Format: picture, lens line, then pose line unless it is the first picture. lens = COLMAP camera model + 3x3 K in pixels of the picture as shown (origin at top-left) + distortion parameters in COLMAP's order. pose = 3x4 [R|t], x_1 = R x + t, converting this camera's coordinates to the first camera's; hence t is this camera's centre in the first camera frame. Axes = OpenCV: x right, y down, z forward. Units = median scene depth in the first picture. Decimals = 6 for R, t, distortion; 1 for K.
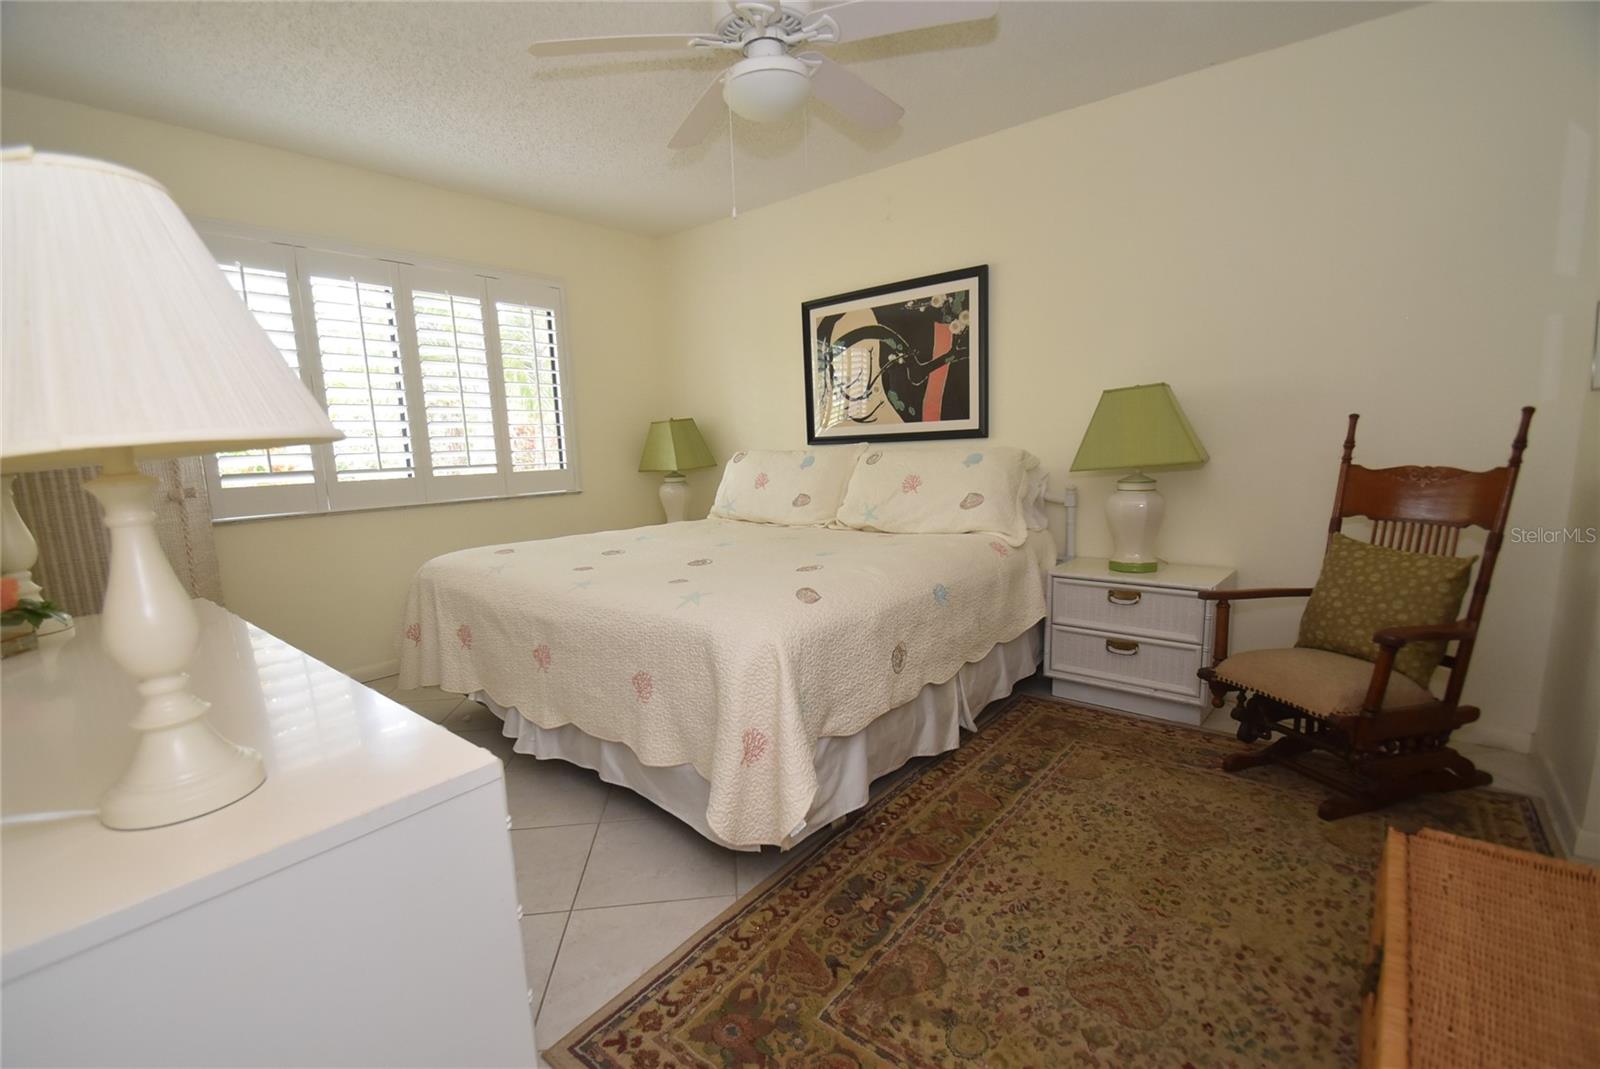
lens RADIAL K [[693.7, 0, 791.8], [0, 693.7, 540.3], [0, 0, 1]] dist [0.002929, -0.000478]
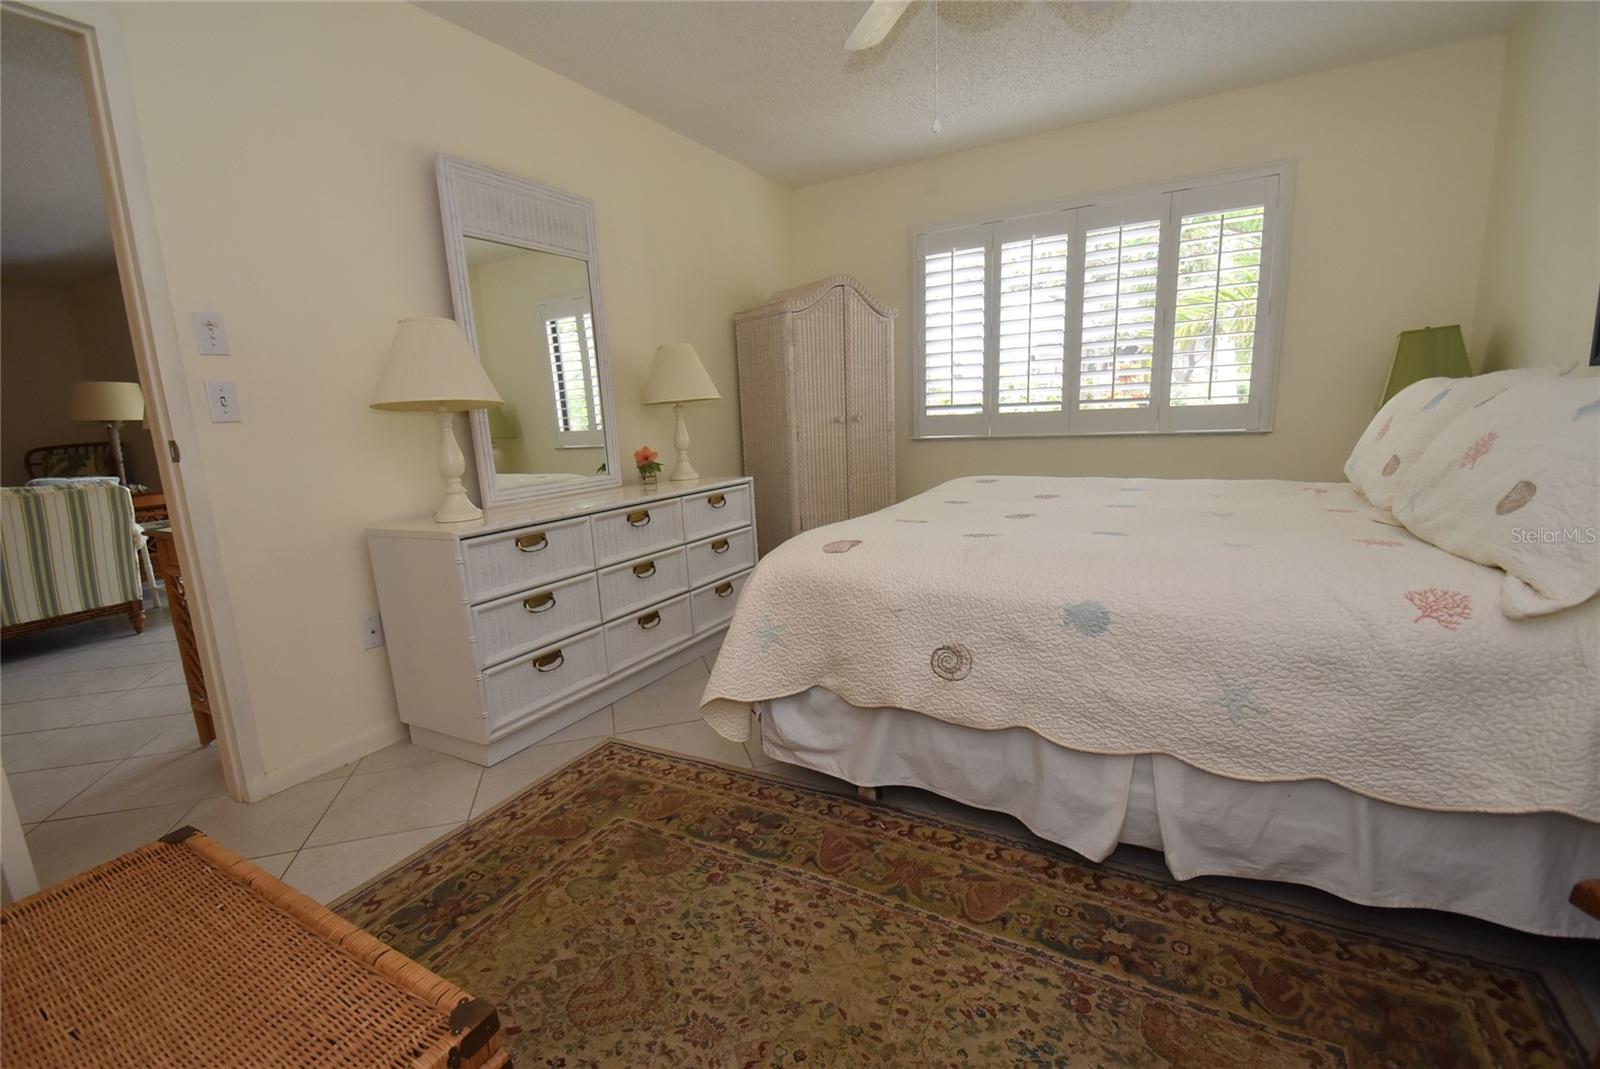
lens RADIAL K [[693.7, 0, 793.4], [0, 693.7, 545.3], [0, 0, 1]] dist [0.002929, -0.000478]
pose [[0.183638, 0.208191, -0.960694, 0.774301], [-0.099107, 0.976256, 0.192619, -0.084443], [0.977985, 0.059840, 0.199911, 0.606234]]
